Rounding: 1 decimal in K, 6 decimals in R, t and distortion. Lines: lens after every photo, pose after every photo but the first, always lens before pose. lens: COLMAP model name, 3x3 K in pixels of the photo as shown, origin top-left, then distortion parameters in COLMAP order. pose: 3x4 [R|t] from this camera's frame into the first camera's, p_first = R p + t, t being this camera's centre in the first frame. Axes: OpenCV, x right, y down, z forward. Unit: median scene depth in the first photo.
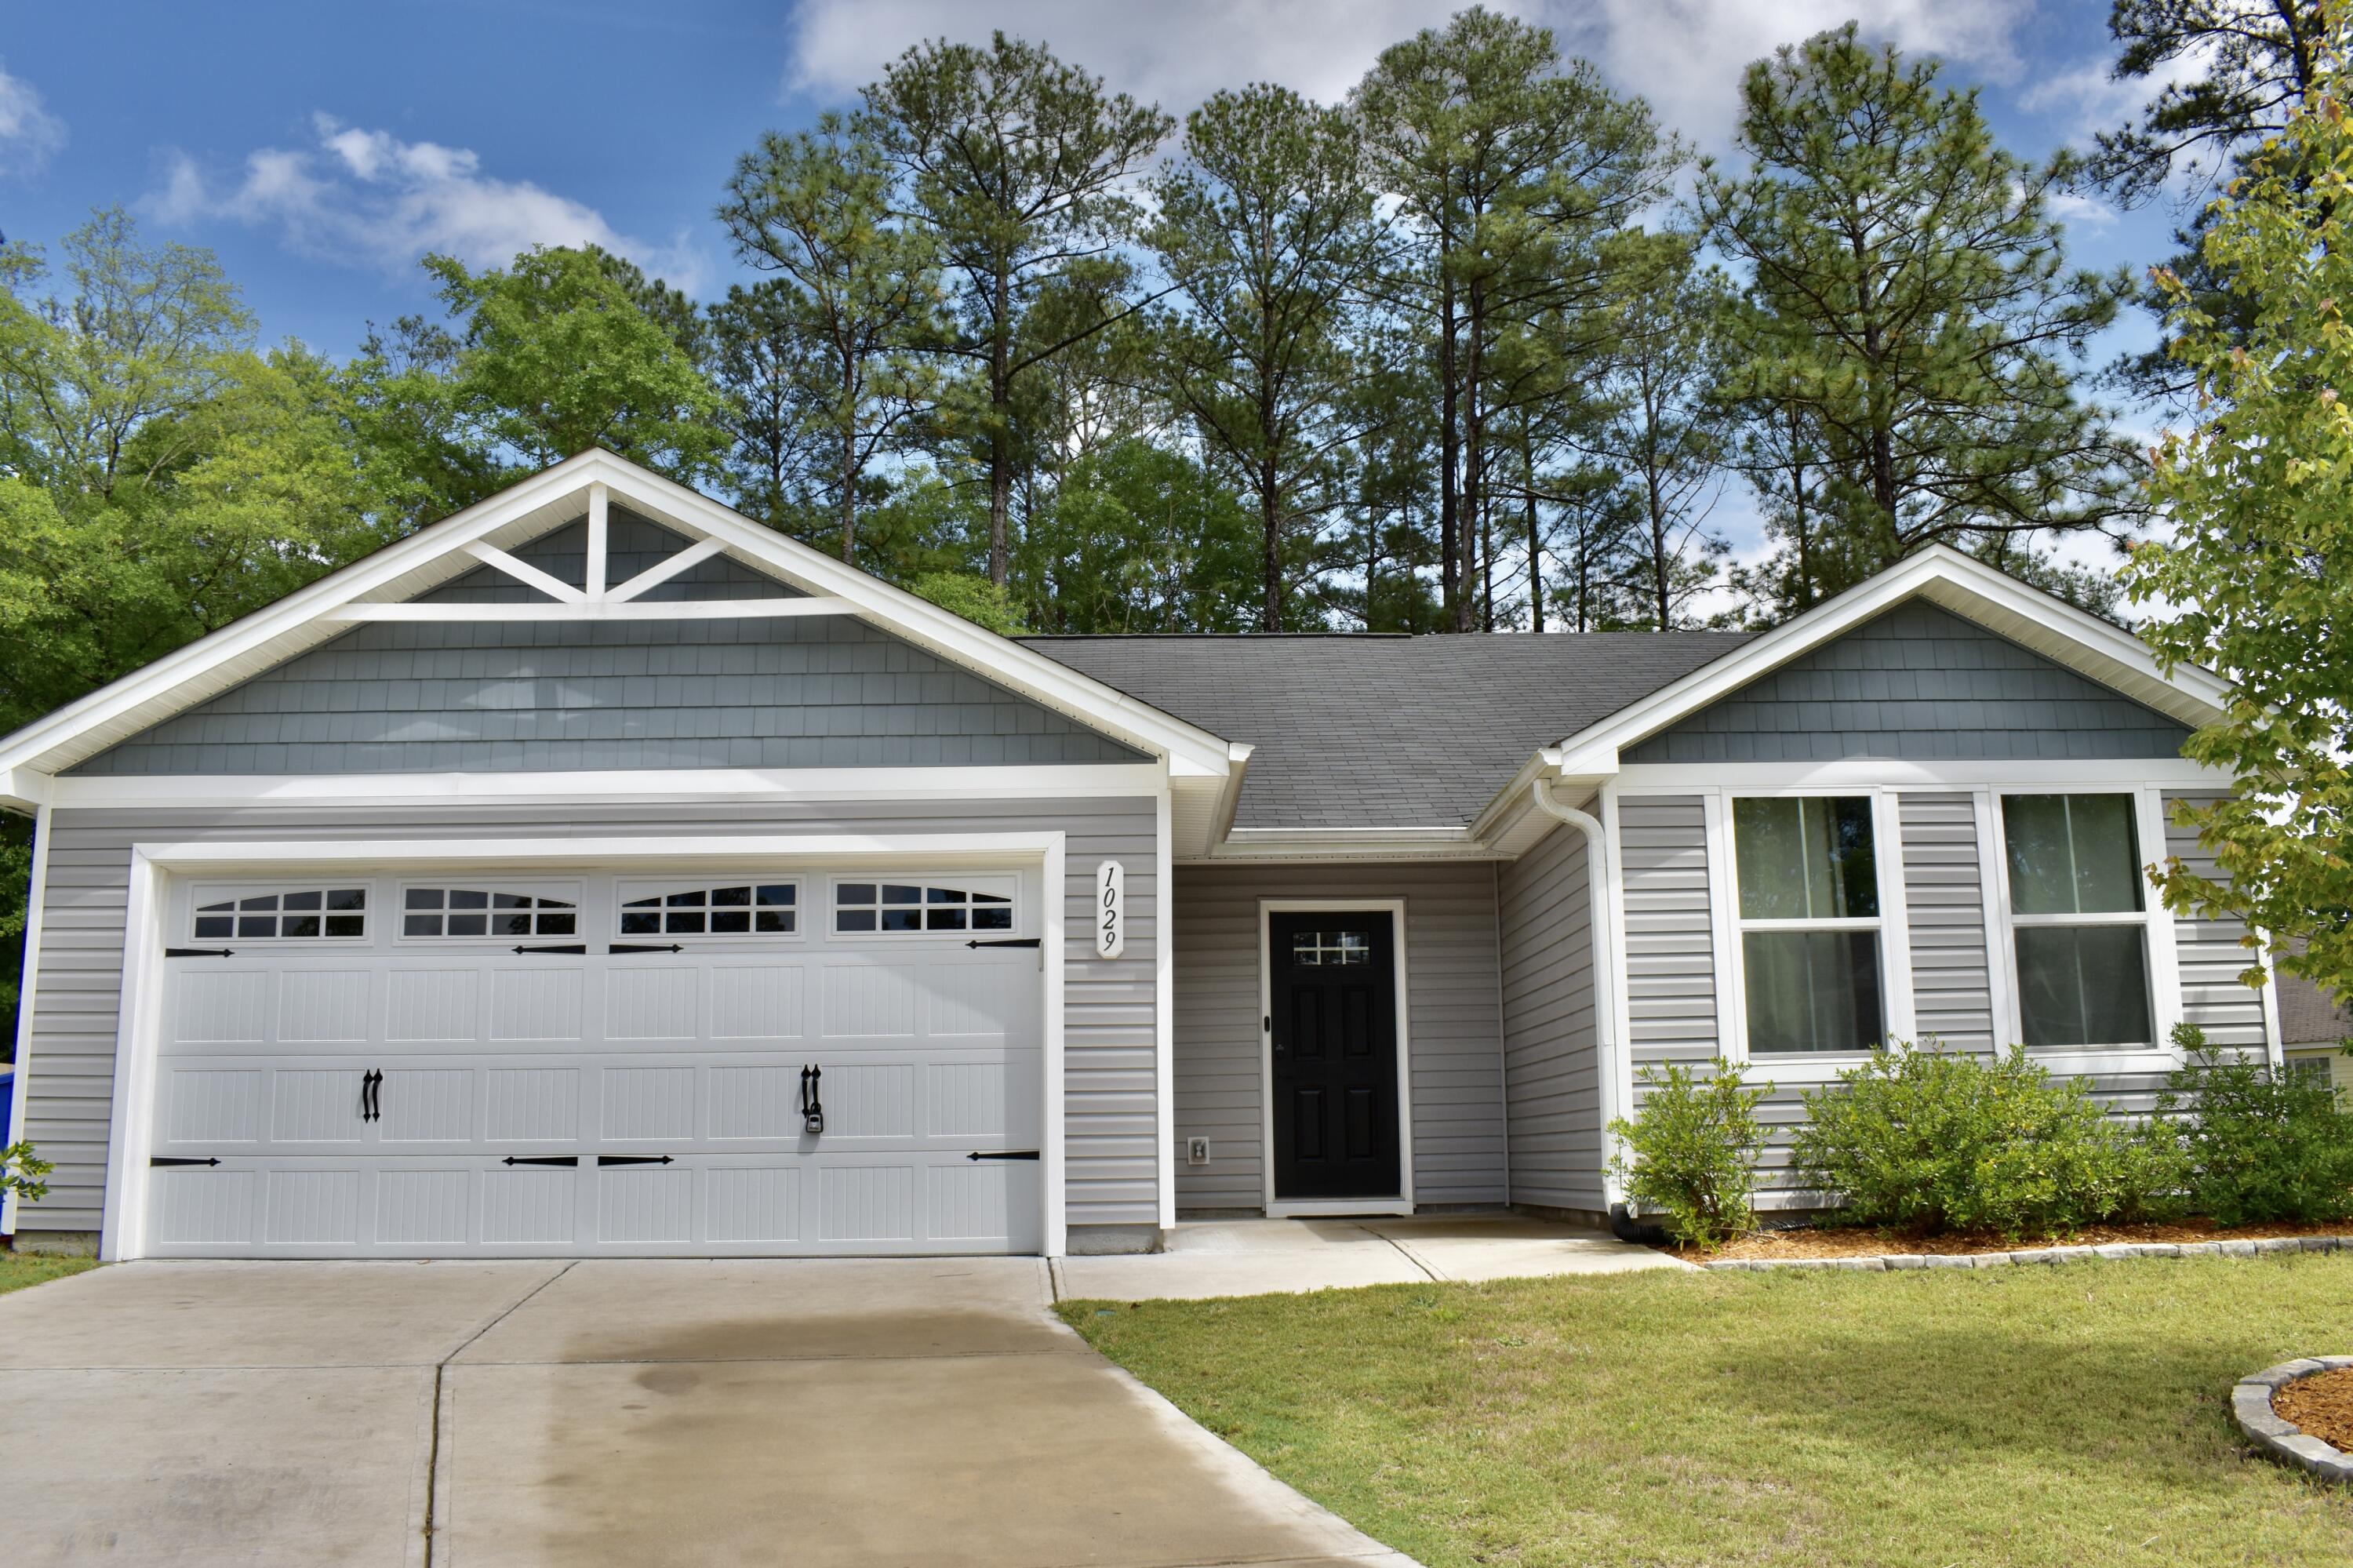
lens RADIAL K [[1935.4, 0, 1213.5], [0, 1935.4, 777.8], [0, 0, 1]] dist [-0.093344, 0.008487]
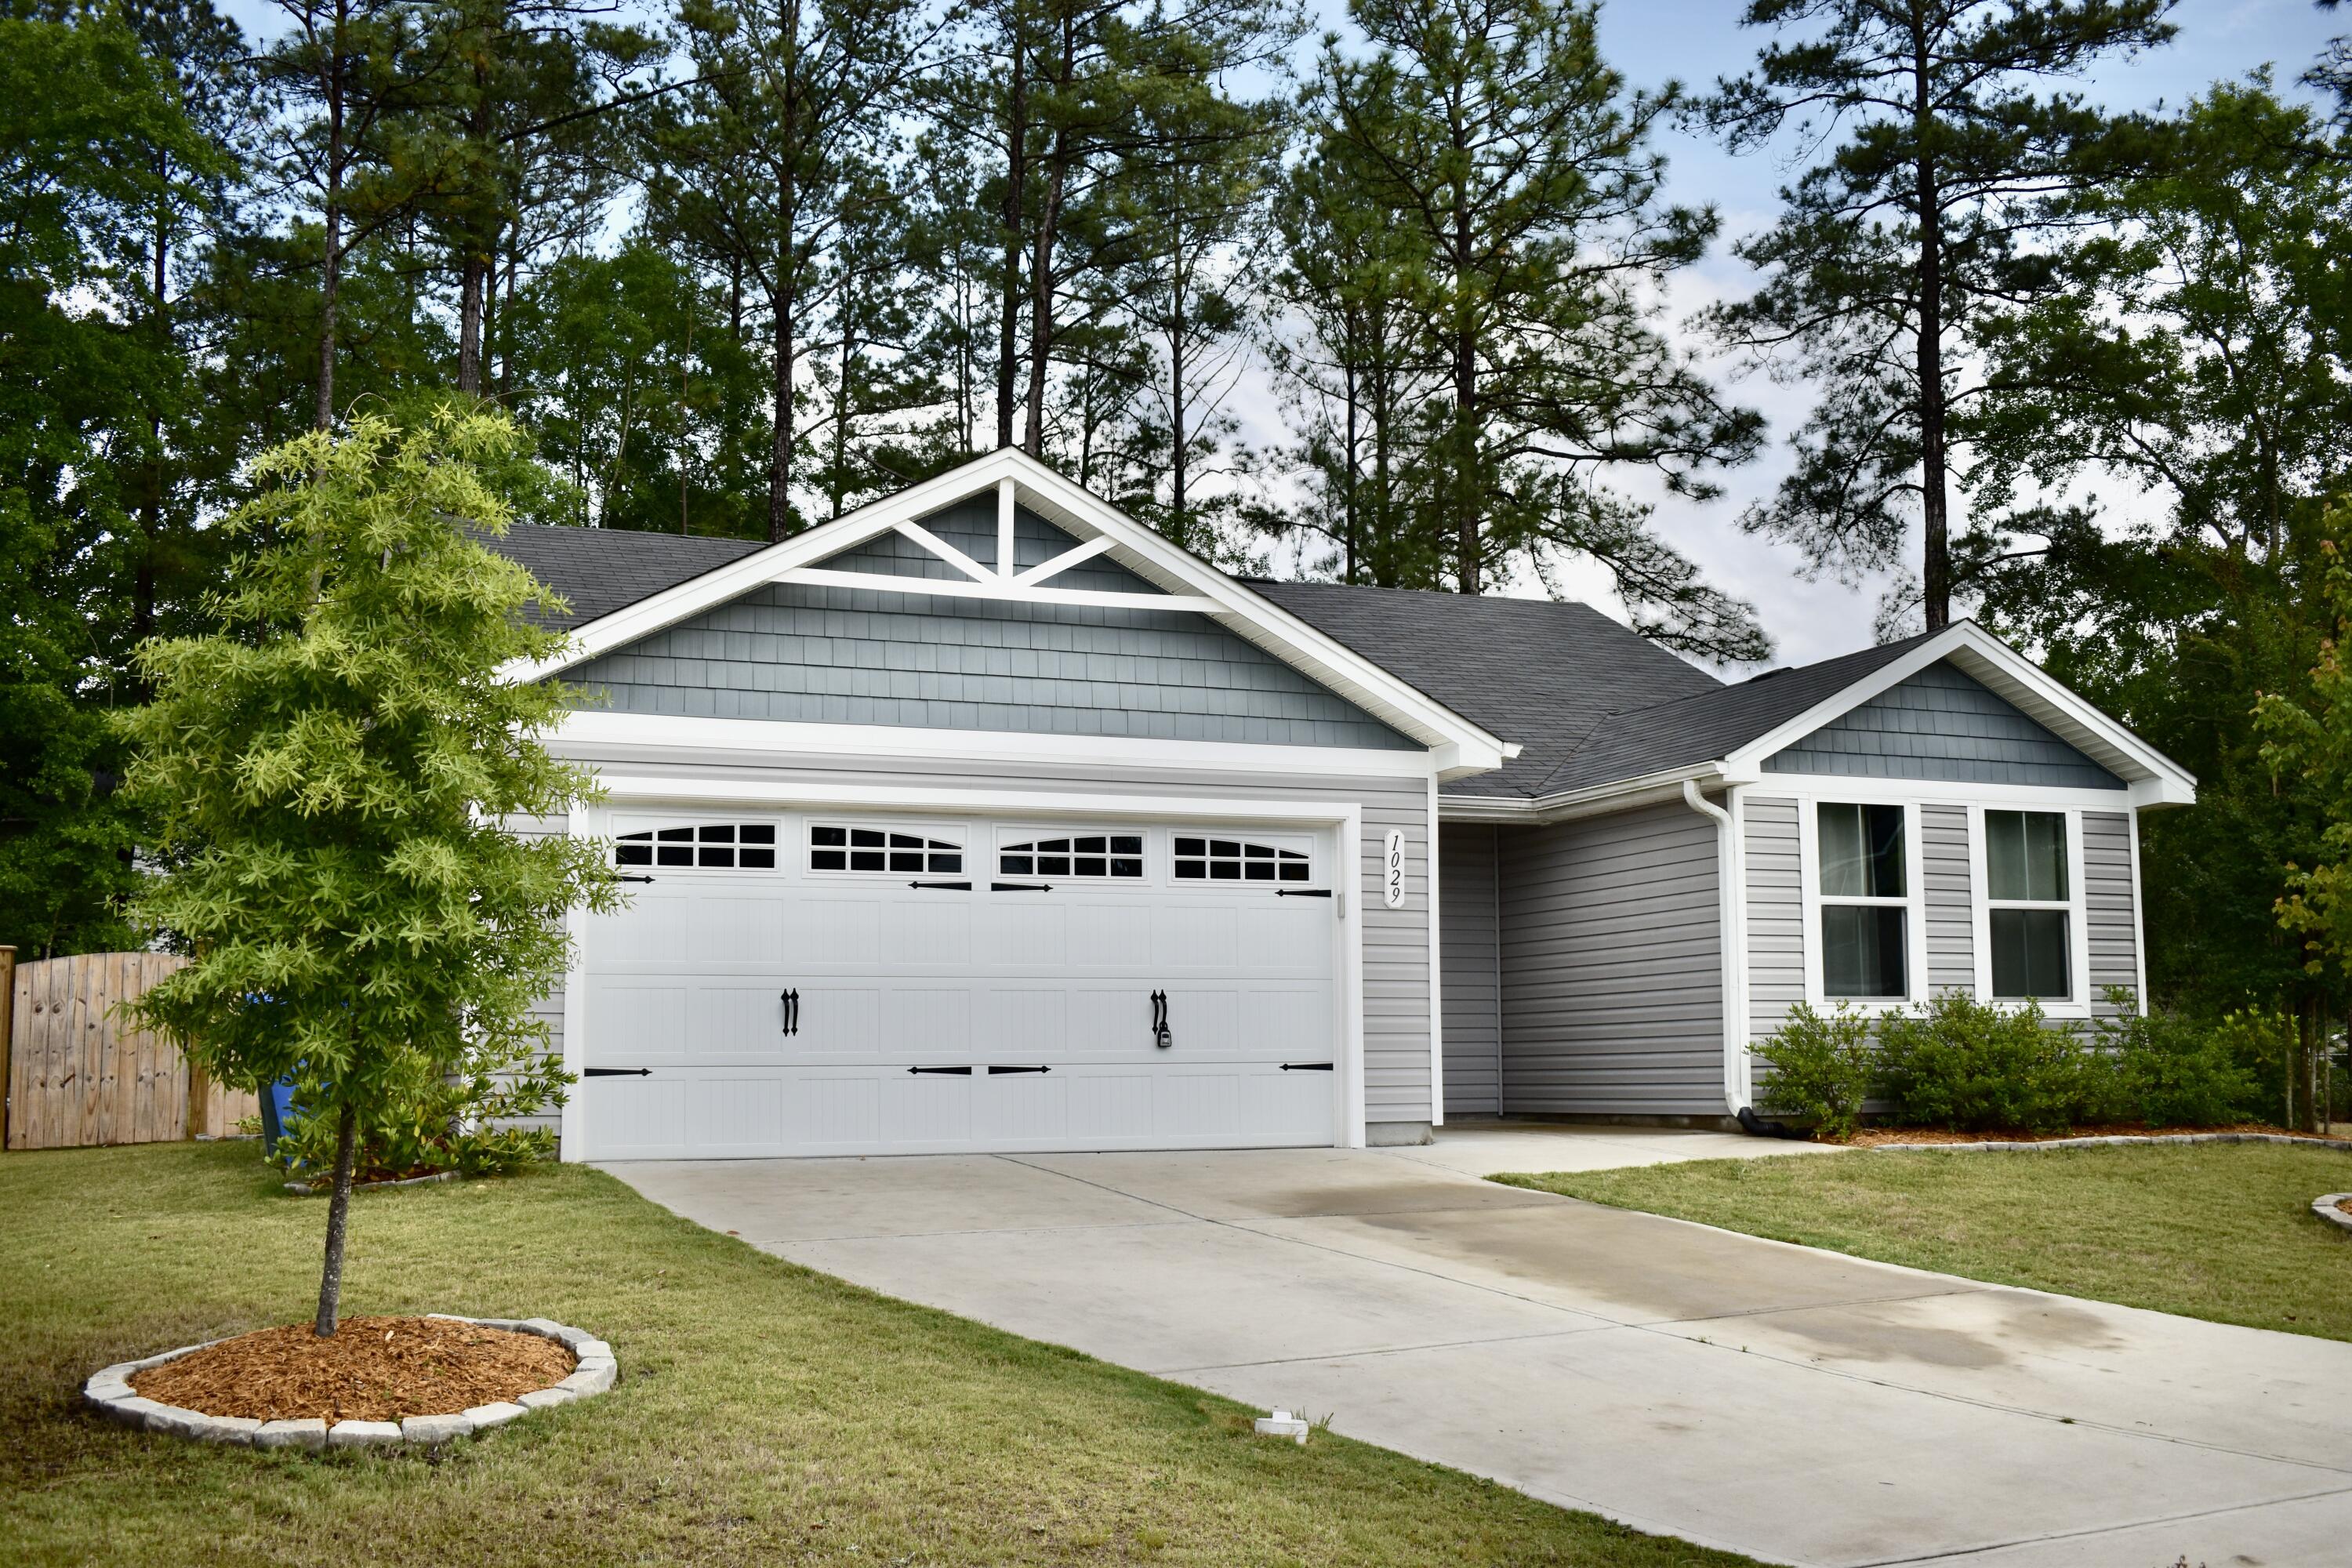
lens RADIAL K [[2404.7, 0, 1176.0], [0, 2404.7, 784.0], [0, 0, 1]] dist [-0.075487, 0.001465]
pose [[0.936868, 0.051617, 0.345851, -0.223371], [-0.075818, 0.995502, 0.056807, -0.019393], [-0.341363, -0.079442, 0.936568, -0.118931]]
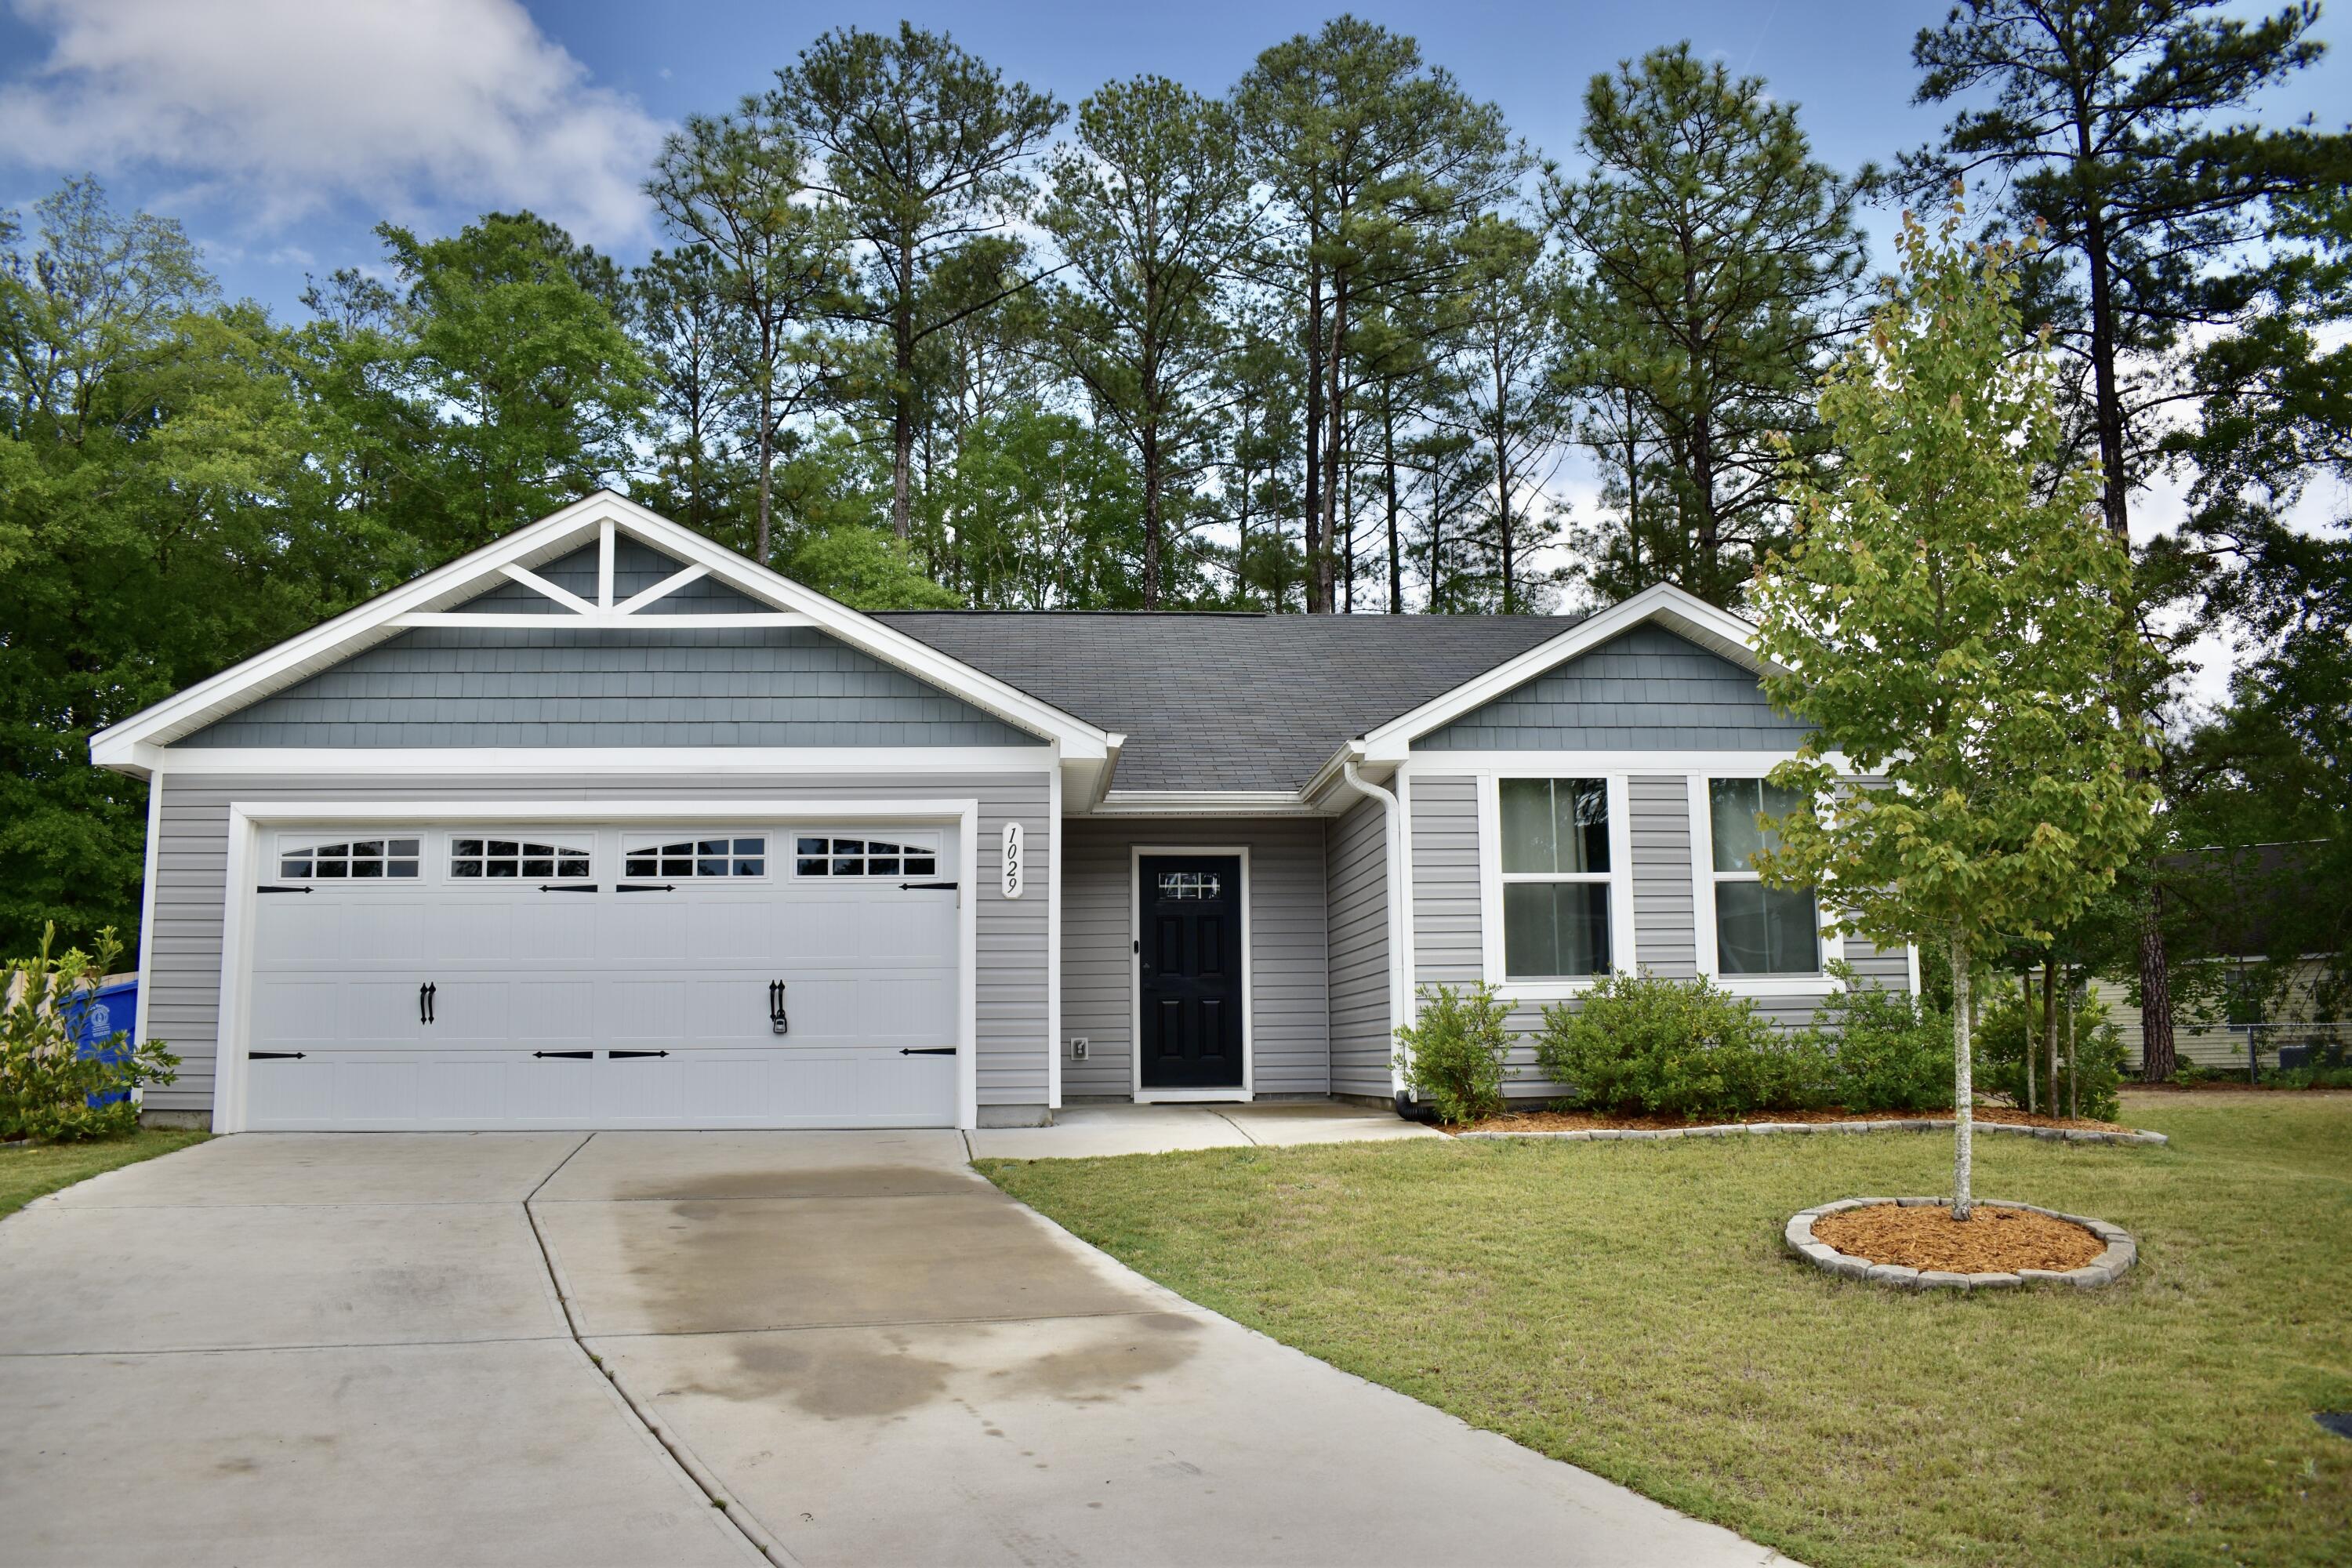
lens RADIAL K [[1848.2, 0, 1176.0], [0, 1848.2, 784.0], [0, 0, 1]] dist [-0.086855, 0.002494]
pose [[0.999006, 0.011046, 0.043187, 0.000390], [-0.013036, 0.998854, 0.046059, -0.012609], [-0.042629, -0.046576, 0.998005, -0.069754]]
